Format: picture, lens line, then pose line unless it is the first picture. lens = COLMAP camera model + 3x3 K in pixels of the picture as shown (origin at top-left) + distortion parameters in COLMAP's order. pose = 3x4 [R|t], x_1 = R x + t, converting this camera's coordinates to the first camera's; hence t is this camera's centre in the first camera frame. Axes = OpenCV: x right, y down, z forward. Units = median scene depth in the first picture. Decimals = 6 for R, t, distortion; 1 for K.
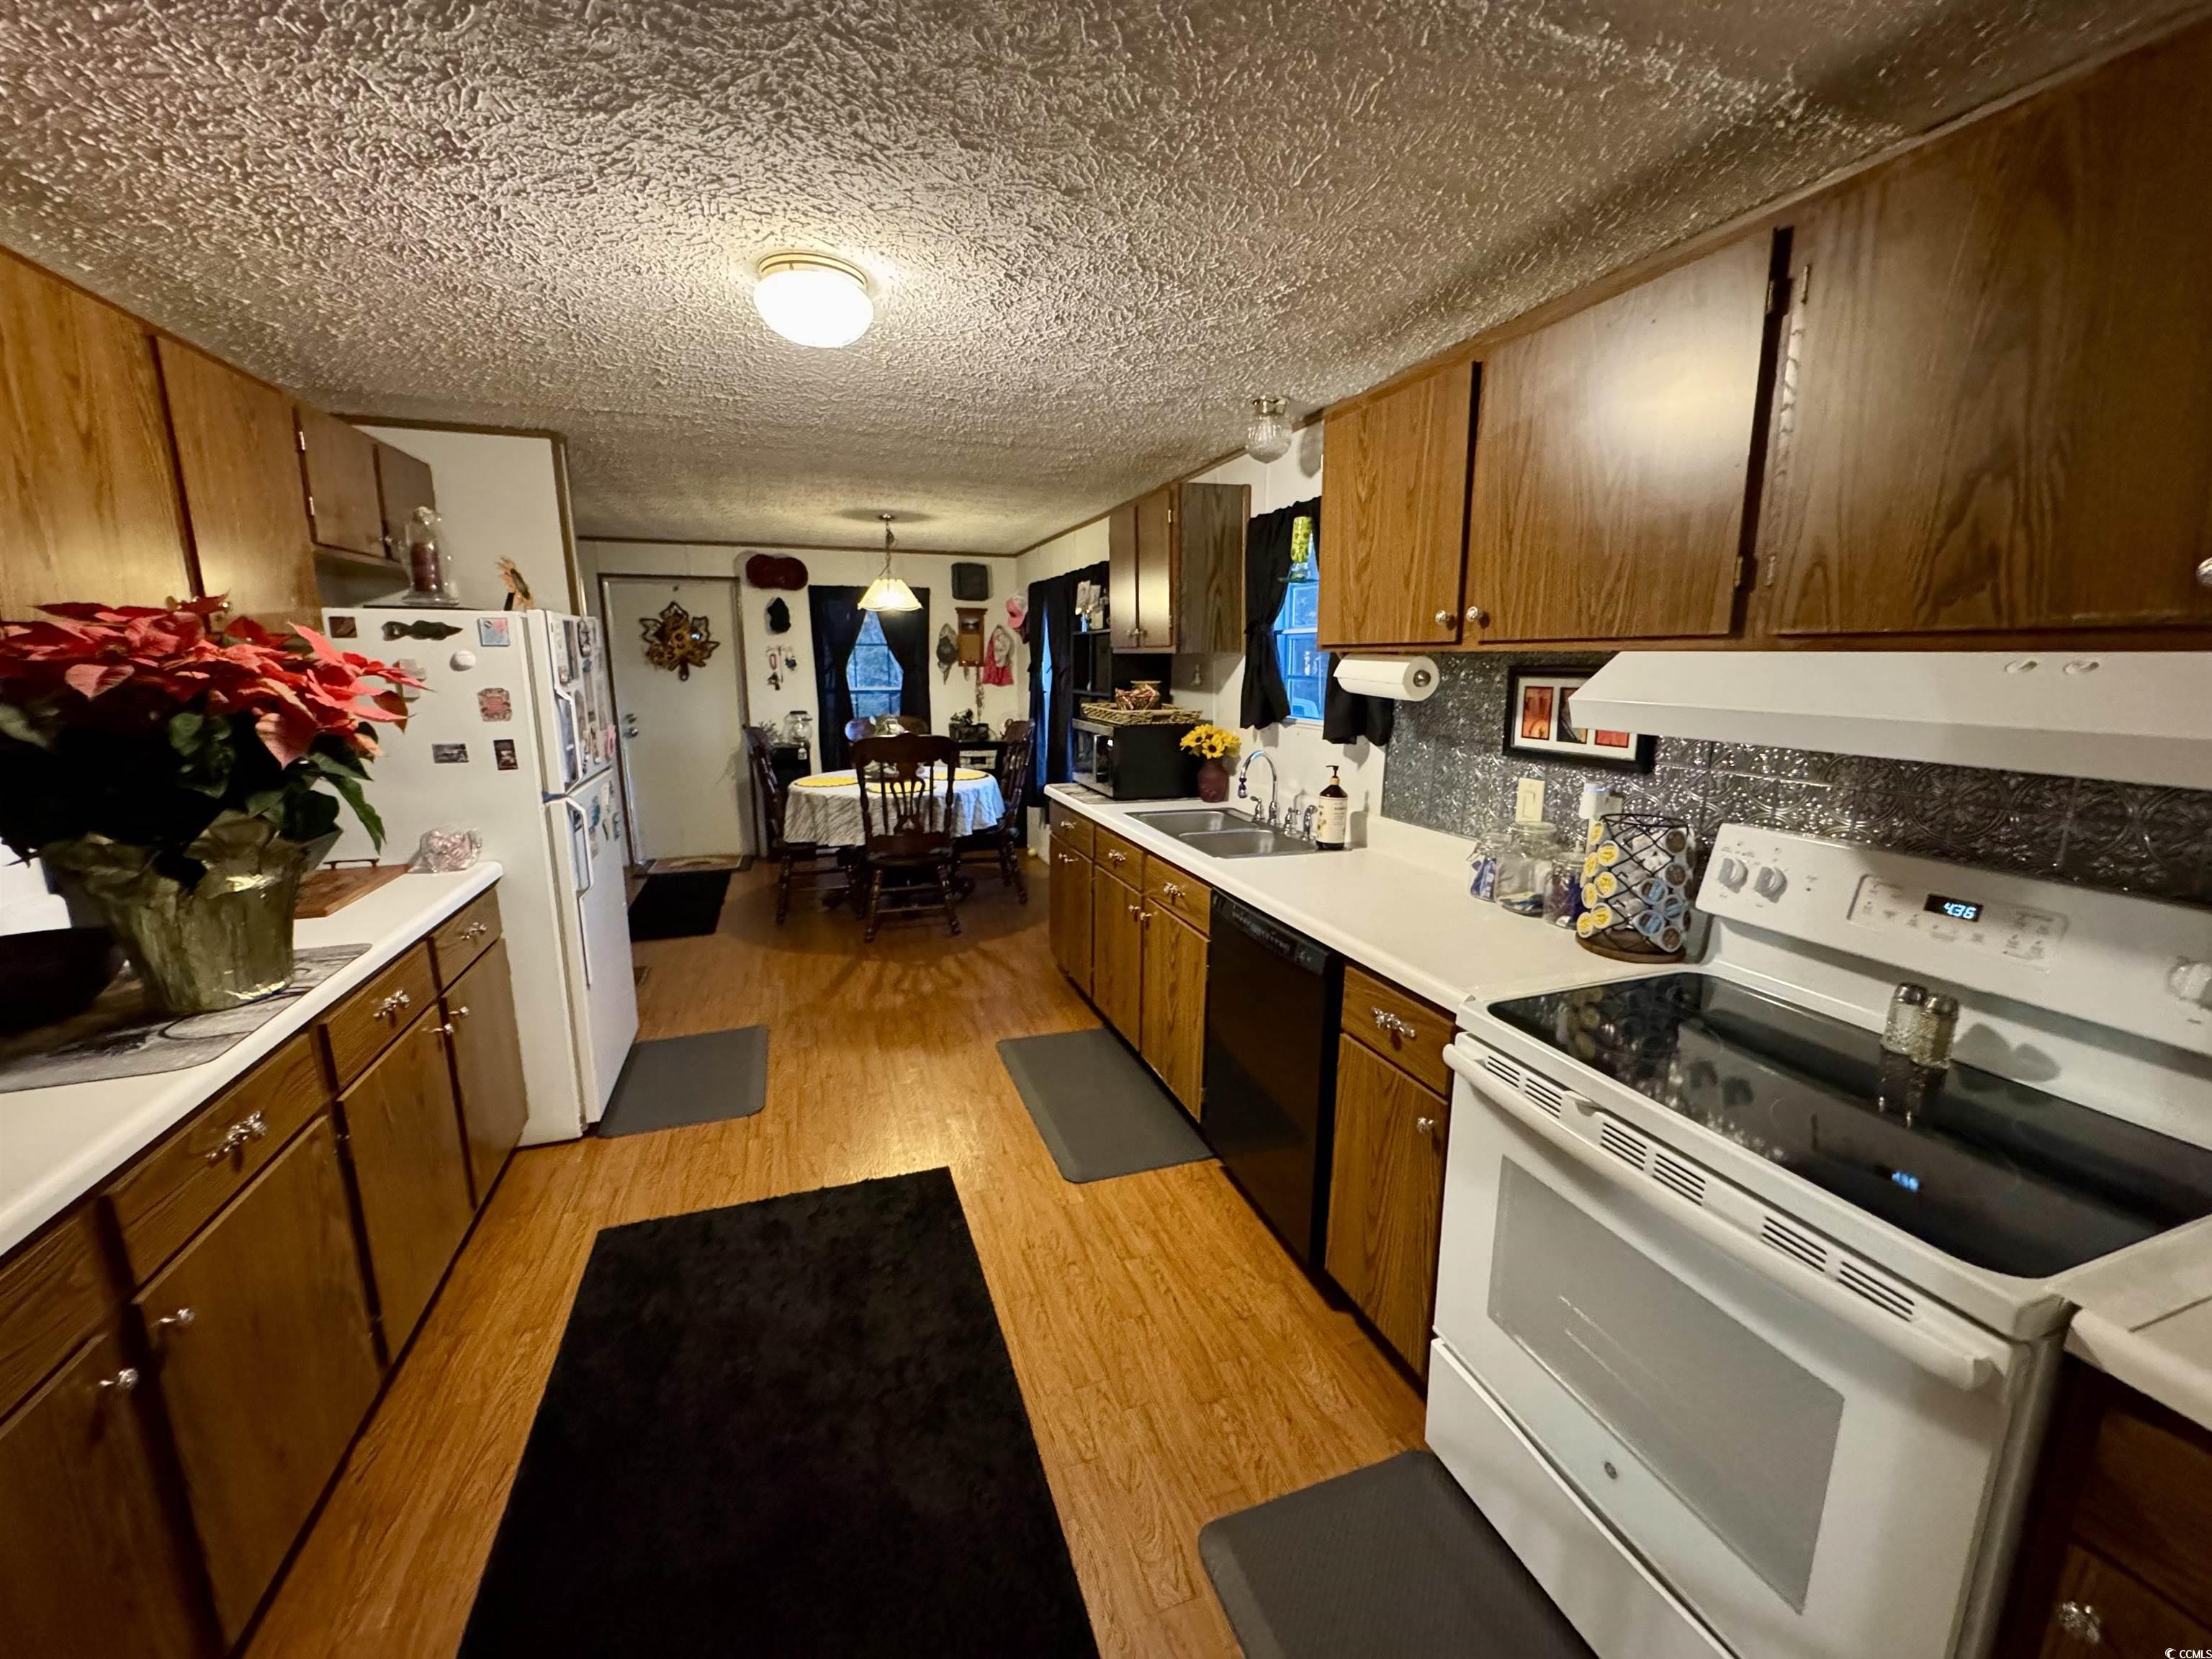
lens RADIAL K [[881.5, 0, 1104.0], [0, 881.5, 831.3], [0, 0, 1]] dist [-0.001905, 0.000899]
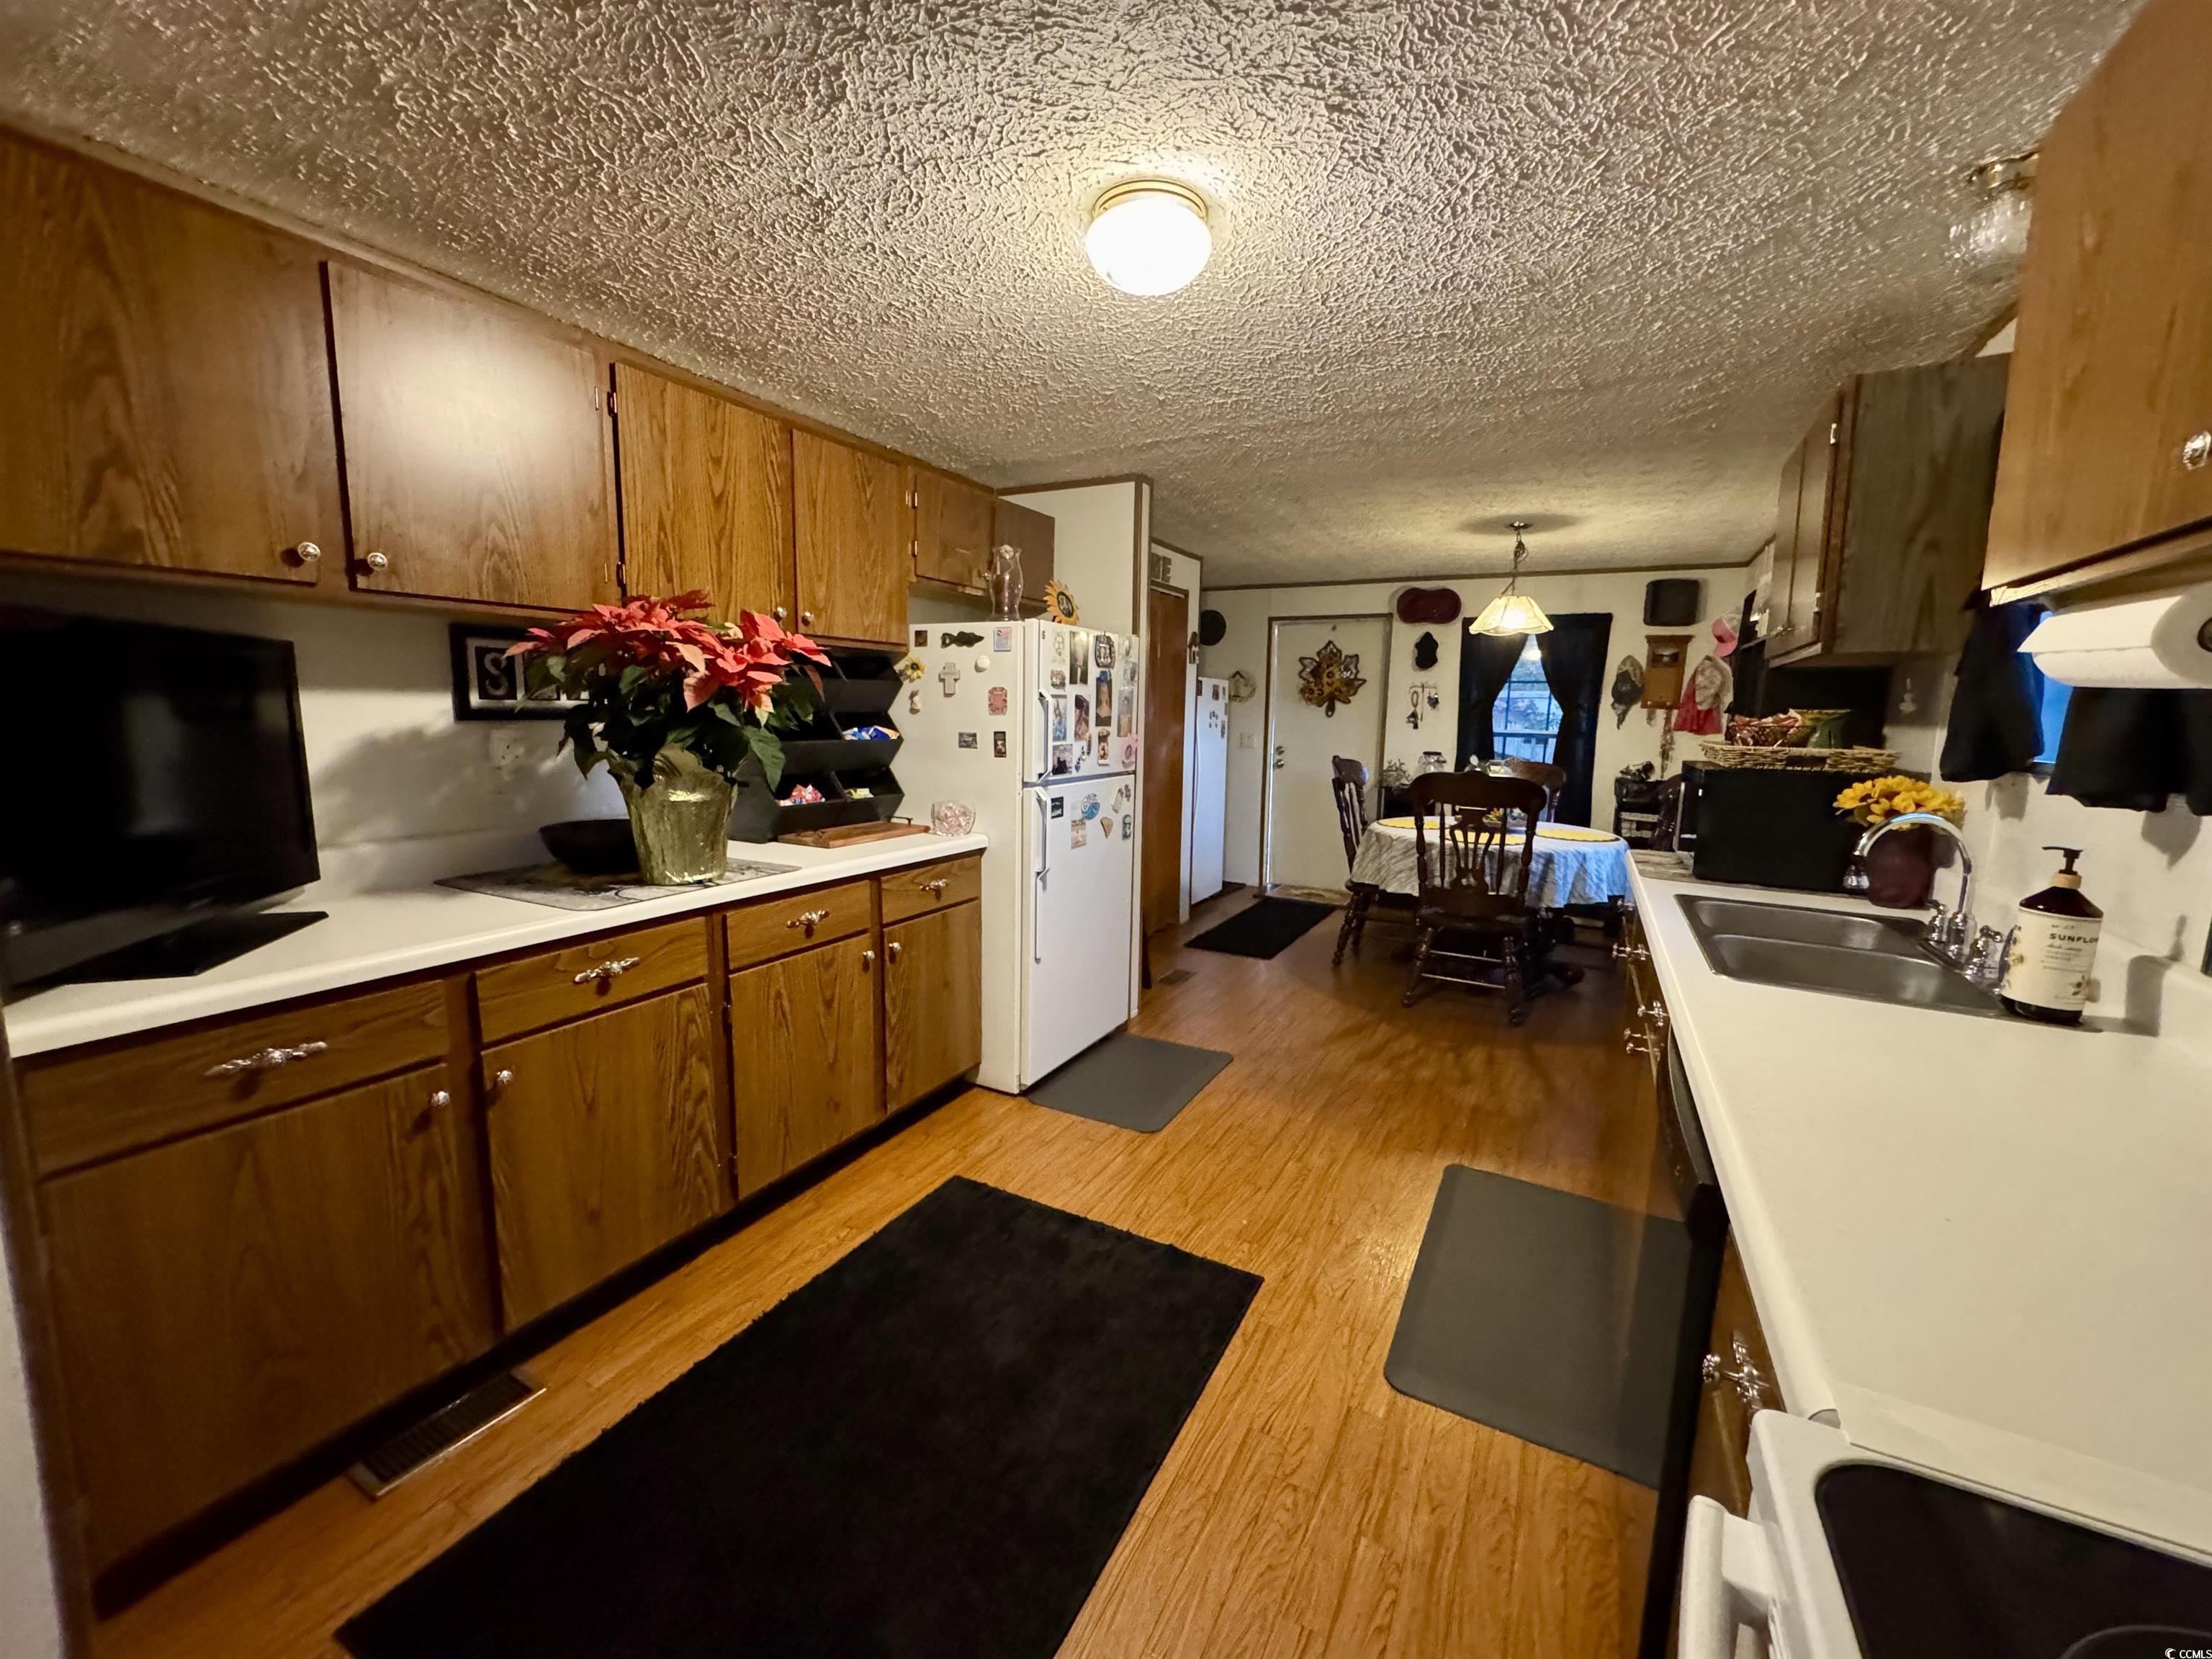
lens RADIAL K [[881.5, 0, 1104.8], [0, 881.5, 830.5], [0, 0, 1]] dist [-0.001905, 0.000899]
pose [[0.678048, 0.113408, -0.726216, 0.156860], [-0.162824, 0.986653, 0.002054, 0.000383], [0.716756, 0.116853, 0.687464, 0.178660]]
